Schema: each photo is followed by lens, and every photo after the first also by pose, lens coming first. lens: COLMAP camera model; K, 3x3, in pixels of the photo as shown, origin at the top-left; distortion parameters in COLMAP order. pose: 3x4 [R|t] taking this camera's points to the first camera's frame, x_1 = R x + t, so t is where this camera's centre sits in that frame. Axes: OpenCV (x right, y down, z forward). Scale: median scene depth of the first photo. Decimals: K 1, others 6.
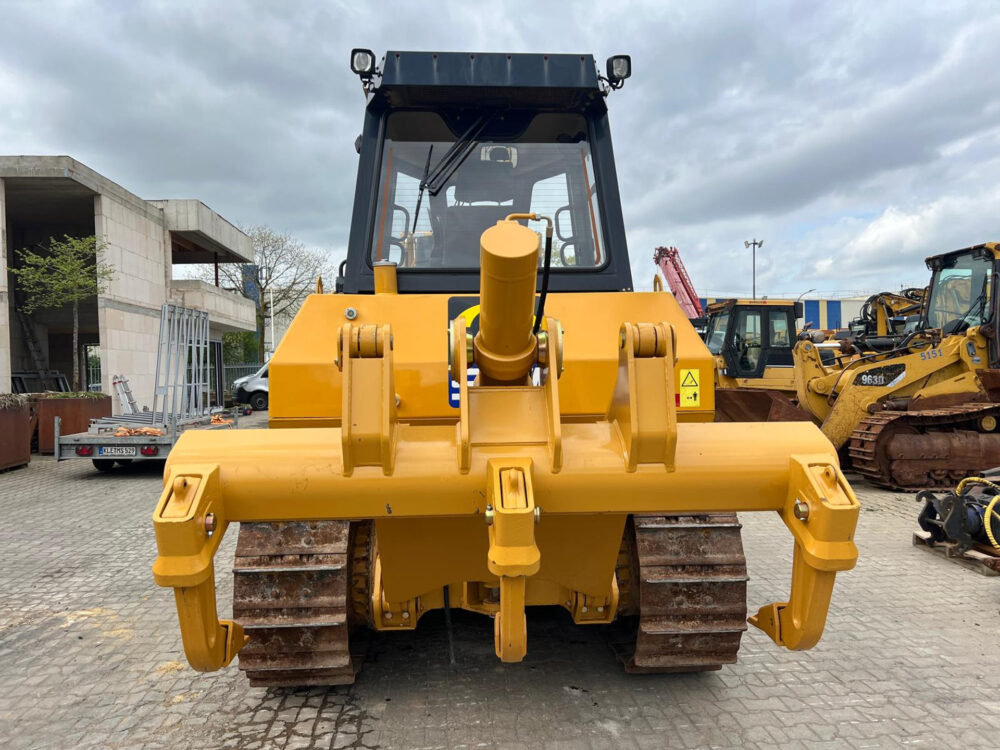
lens RADIAL K [[748.6, 0, 495.8], [0, 748.6, 383.5], [0, 0, 1]] dist [0.064818, -0.072254]
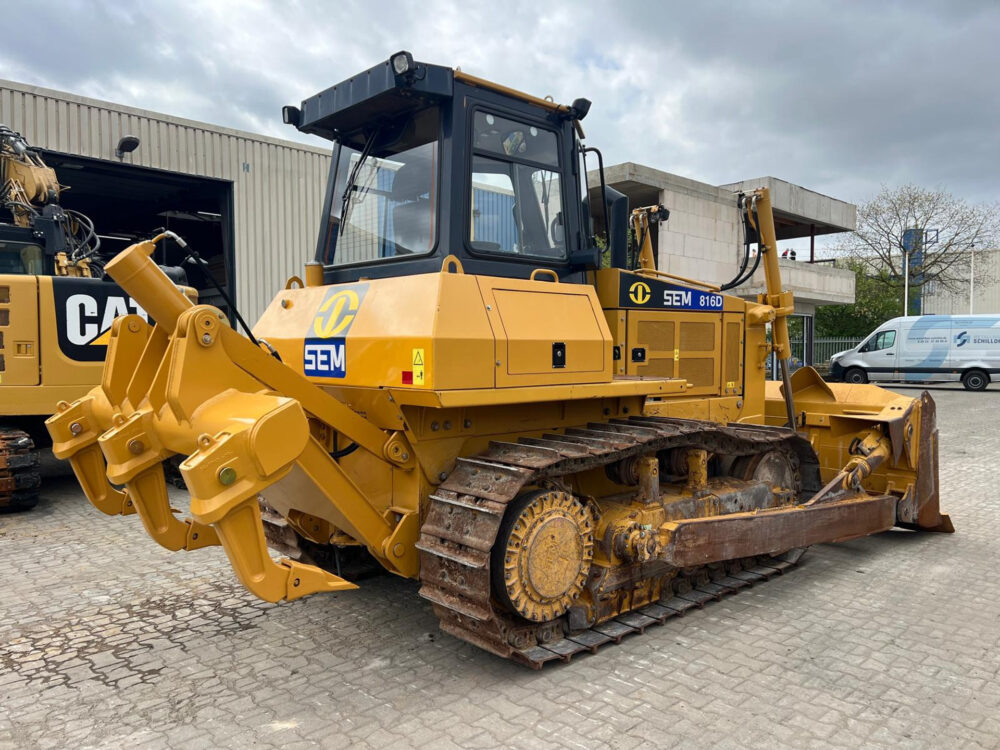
lens RADIAL K [[748.6, 0, 491.5], [0, 748.6, 379.5], [0, 0, 1]] dist [0.064818, -0.072254]
pose [[0.628210, 0.048484, -0.776531, 1.039235], [-0.024906, 0.998798, 0.042212, -0.020777], [0.777645, -0.007178, 0.628663, 0.396861]]
